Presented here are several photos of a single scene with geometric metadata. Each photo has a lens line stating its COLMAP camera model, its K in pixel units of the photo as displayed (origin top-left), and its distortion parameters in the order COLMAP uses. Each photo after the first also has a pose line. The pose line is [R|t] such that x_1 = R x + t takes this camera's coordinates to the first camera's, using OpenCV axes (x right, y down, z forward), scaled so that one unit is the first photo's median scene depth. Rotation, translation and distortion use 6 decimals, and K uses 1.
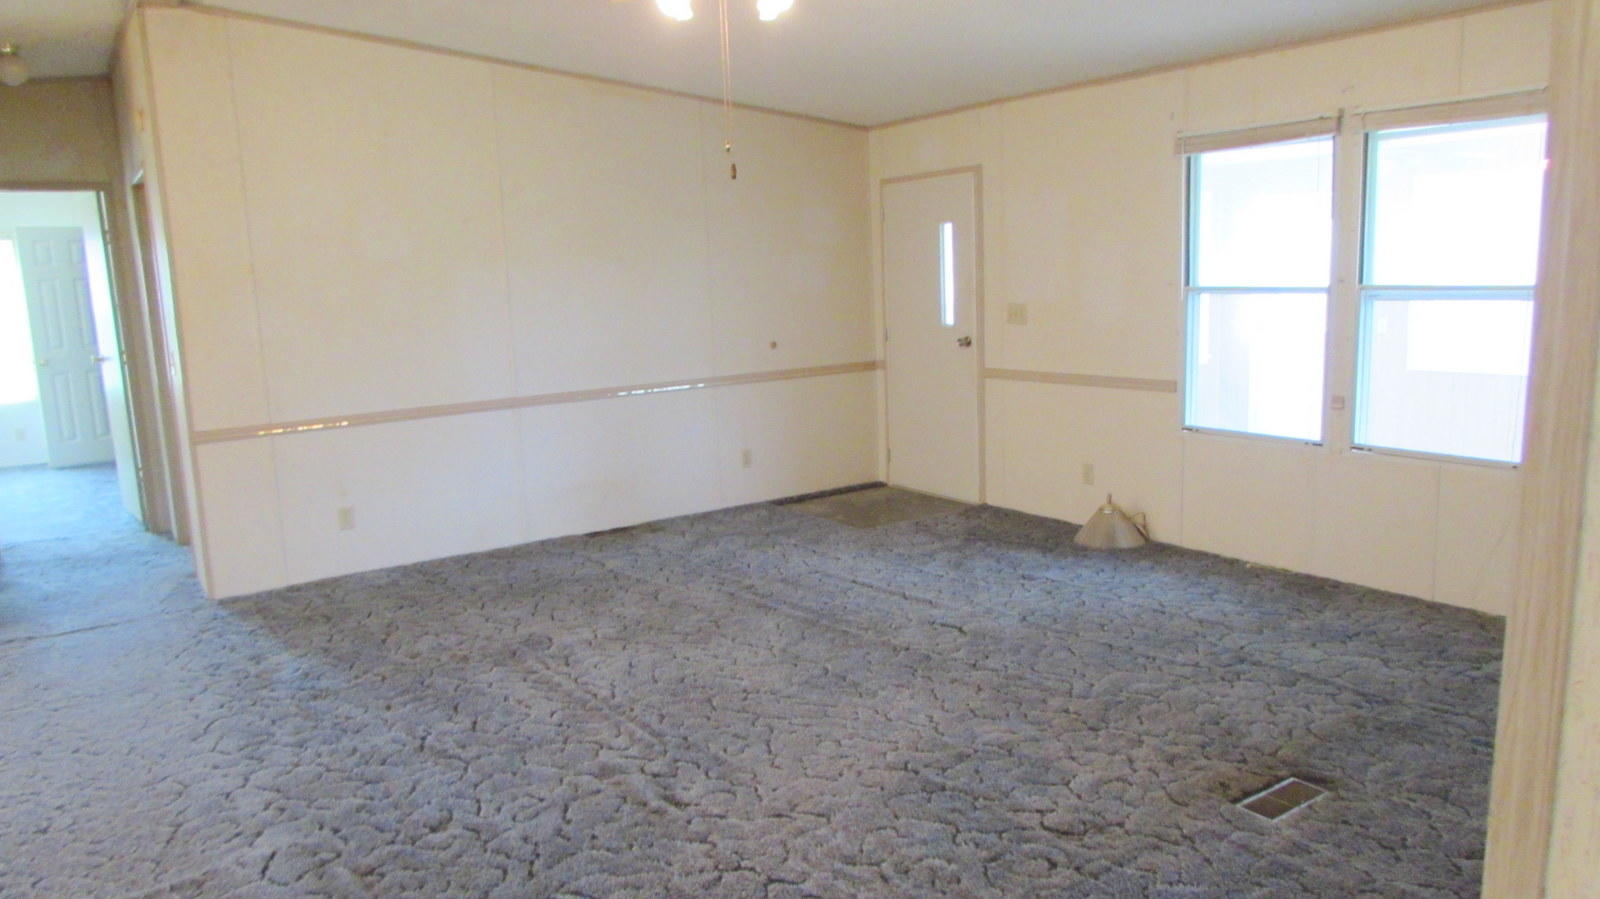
lens RADIAL K [[1120.2, 0, 801.5], [0, 1120.2, 448.3], [0, 0, 1]] dist [-0.030934, -0.002460]
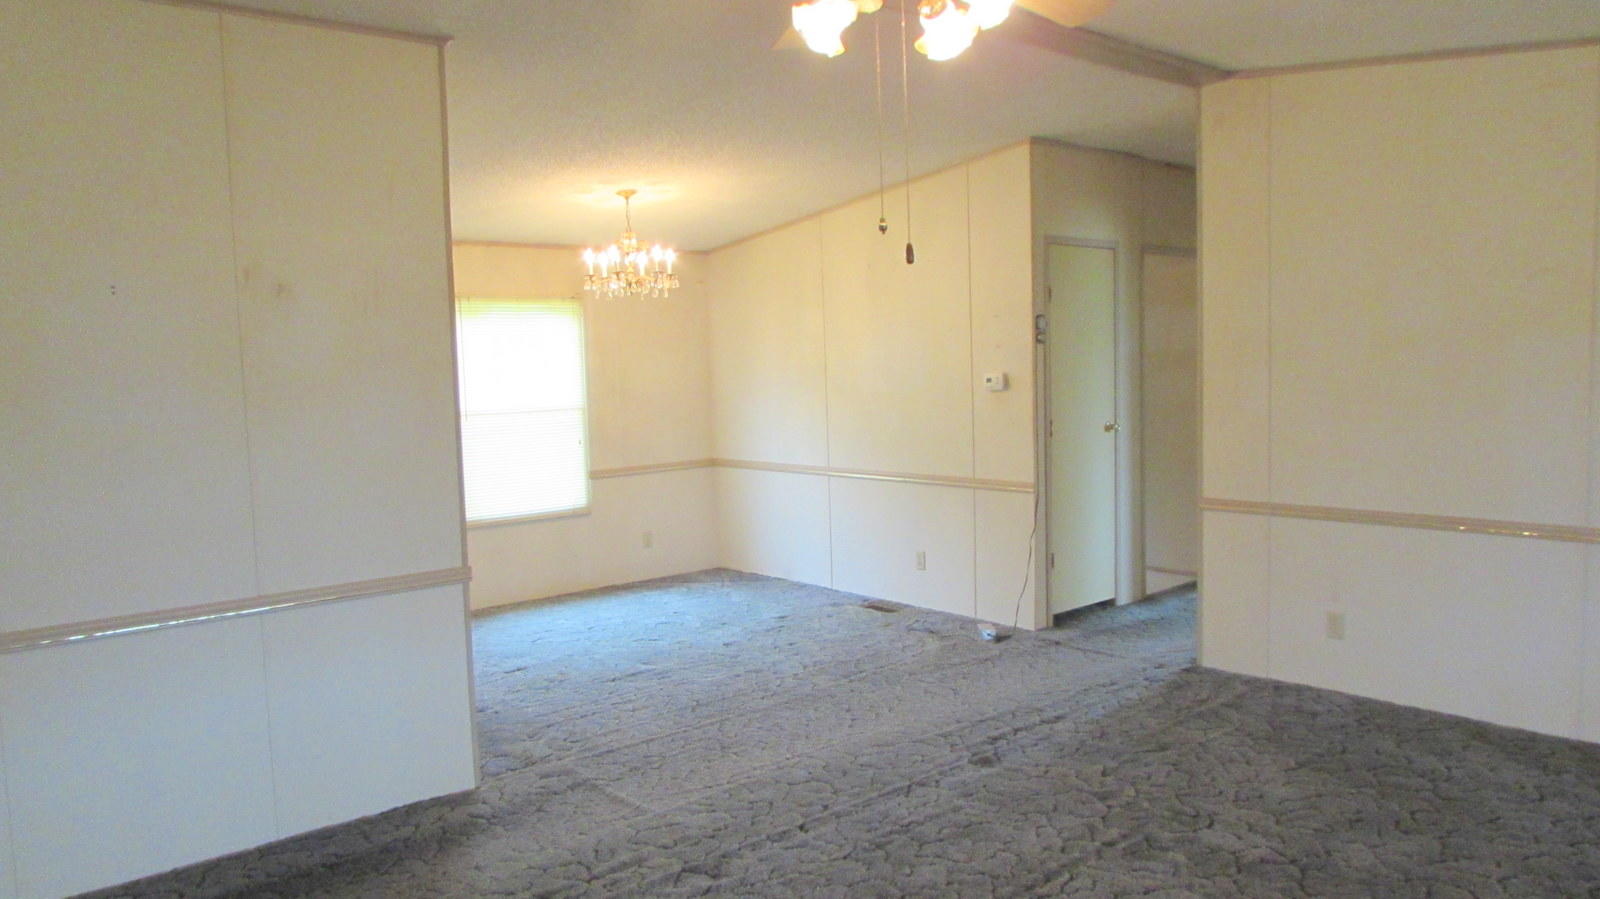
lens RADIAL K [[1120.2, 0, 801.8], [0, 1120.2, 449.2], [0, 0, 1]] dist [-0.030934, -0.002460]
pose [[0.135318, 0.119066, -0.983622, 0.415452], [-0.143723, 0.984612, 0.099414, -0.111475], [0.980323, 0.127916, 0.150349, 0.508677]]
